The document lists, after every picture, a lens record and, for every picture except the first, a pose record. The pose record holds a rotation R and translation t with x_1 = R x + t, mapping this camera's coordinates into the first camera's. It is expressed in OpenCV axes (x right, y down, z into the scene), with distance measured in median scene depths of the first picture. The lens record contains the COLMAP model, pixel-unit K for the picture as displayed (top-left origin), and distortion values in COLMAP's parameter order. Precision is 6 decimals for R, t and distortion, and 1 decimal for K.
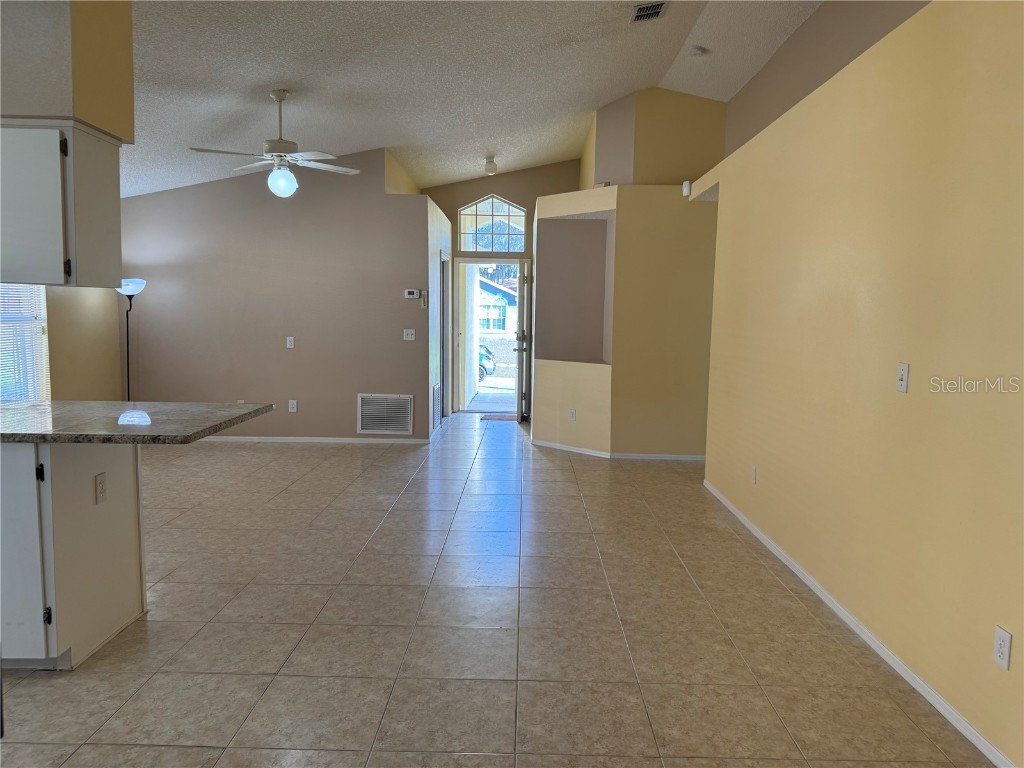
lens RADIAL K [[716.8, 0, 514.7], [0, 716.8, 389.5], [0, 0, 1]] dist [0.030831, -0.027377]
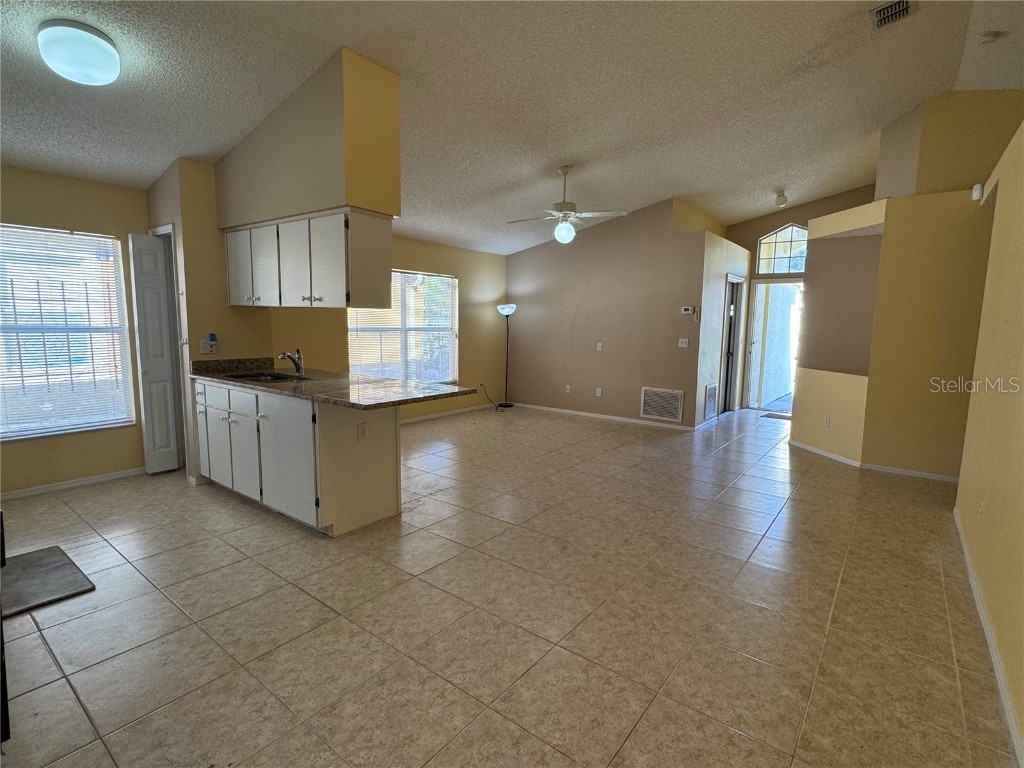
lens RADIAL K [[502.3, 0, 513.5], [0, 502.3, 385.3], [0, 0, 1]] dist [0.002952, -0.002772]
pose [[0.800620, 0.071912, -0.594841, 0.180078], [-0.066019, 0.997314, 0.031710, -0.013204], [0.595524, 0.013884, 0.803218, 0.141350]]
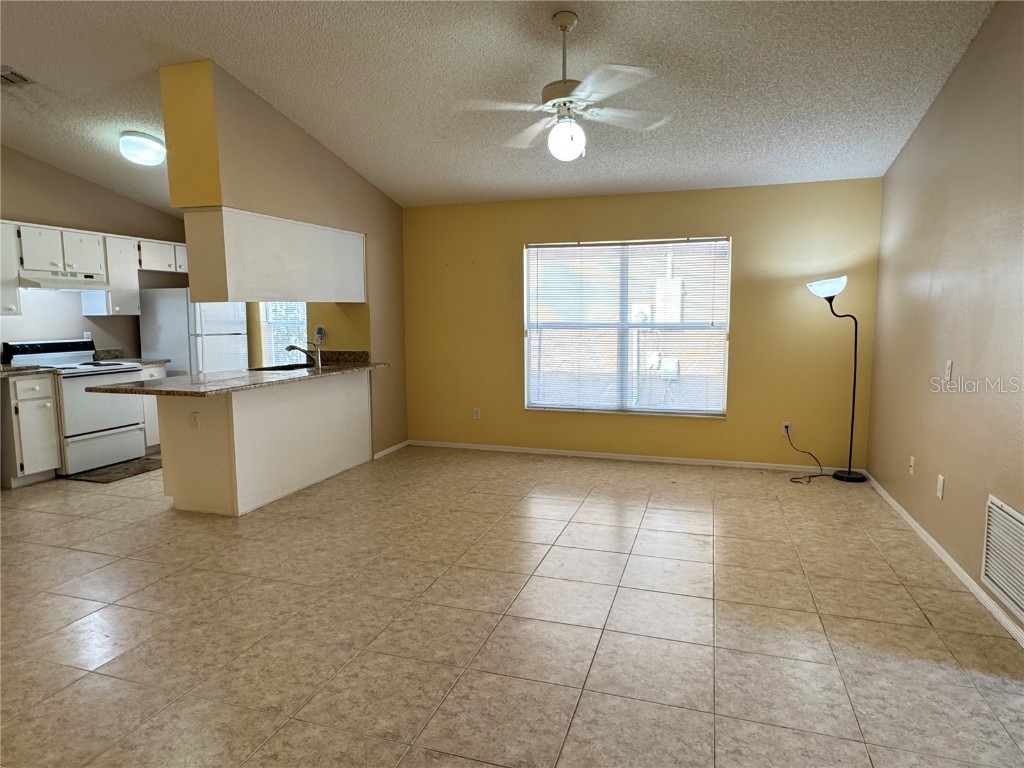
lens RADIAL K [[621.7, 0, 508.3], [0, 621.7, 382.6], [0, 0, 1]] dist [0.005730, 0.000543]
pose [[-0.299945, 0.089068, -0.949789, 0.290349], [-0.099347, 0.987301, 0.123960, -0.101460], [0.948769, 0.131540, -0.287287, 1.031377]]
